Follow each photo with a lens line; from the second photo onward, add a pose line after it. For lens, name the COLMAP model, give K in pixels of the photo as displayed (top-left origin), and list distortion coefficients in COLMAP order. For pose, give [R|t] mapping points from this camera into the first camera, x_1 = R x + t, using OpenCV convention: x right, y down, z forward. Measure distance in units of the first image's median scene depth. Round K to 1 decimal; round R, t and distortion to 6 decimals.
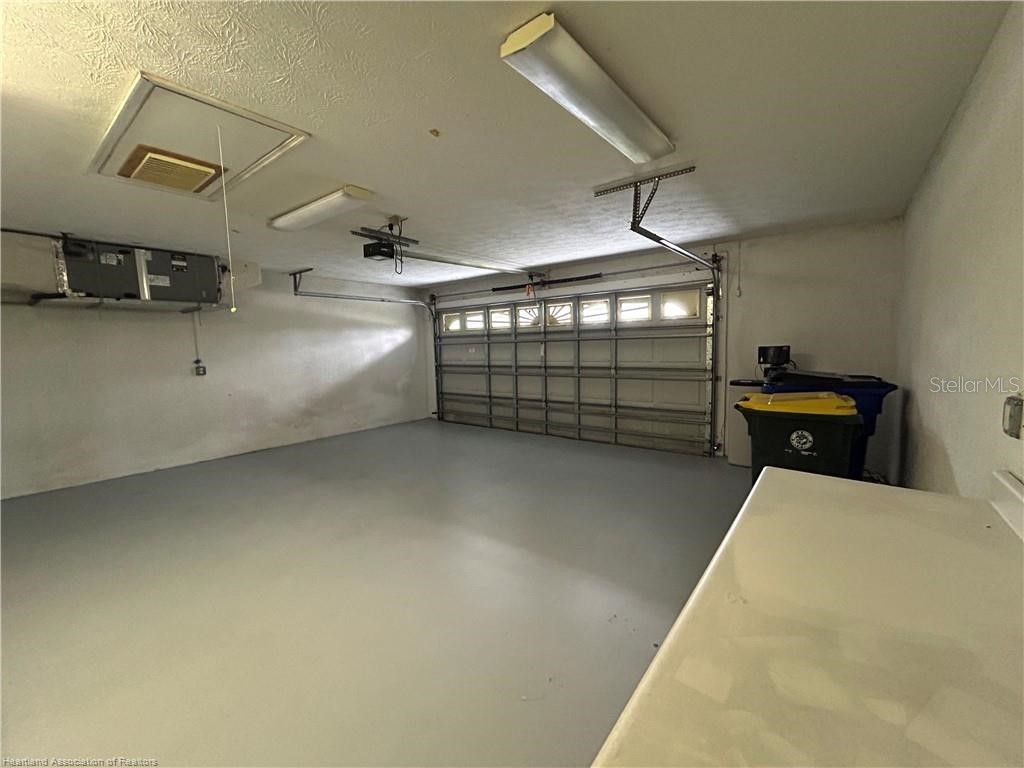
lens RADIAL K [[417.9, 0, 510.9], [0, 417.9, 388.4], [0, 0, 1]] dist [0.003838, 0.000457]
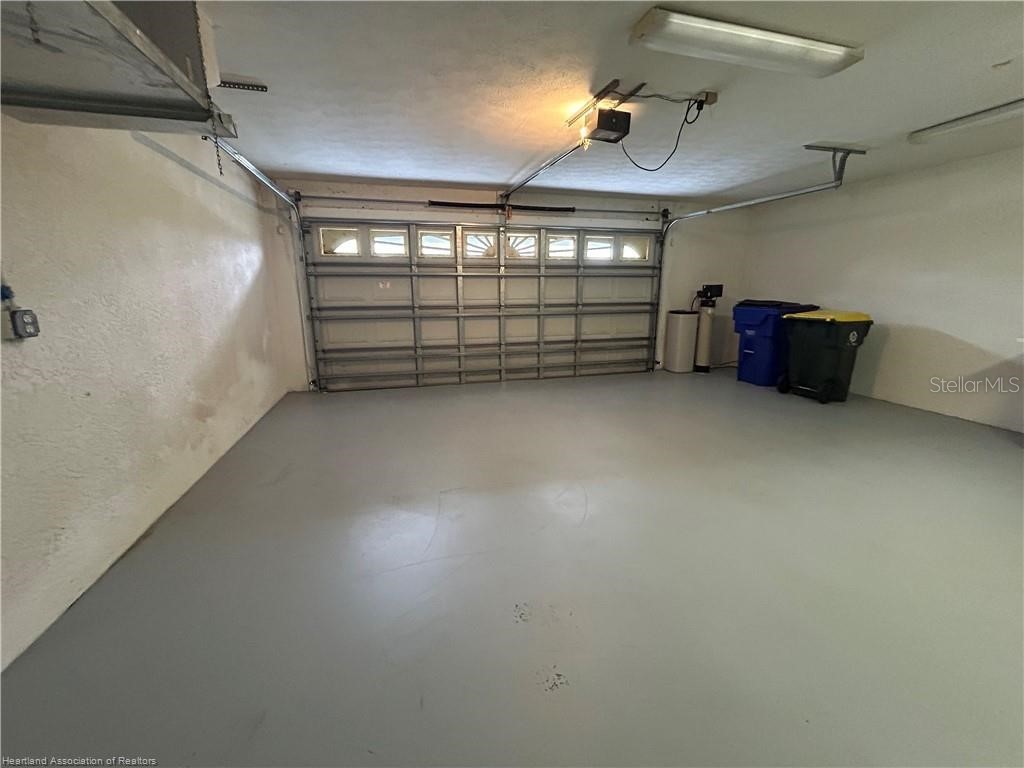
lens RADIAL K [[417.9, 0, 511.3], [0, 417.9, 385.2], [0, 0, 1]] dist [0.003838, 0.000457]
pose [[0.593956, -0.164672, 0.787464, -0.639032], [0.070997, 0.985737, 0.152584, -0.018951], [-0.801359, -0.034720, 0.597176, 0.449448]]
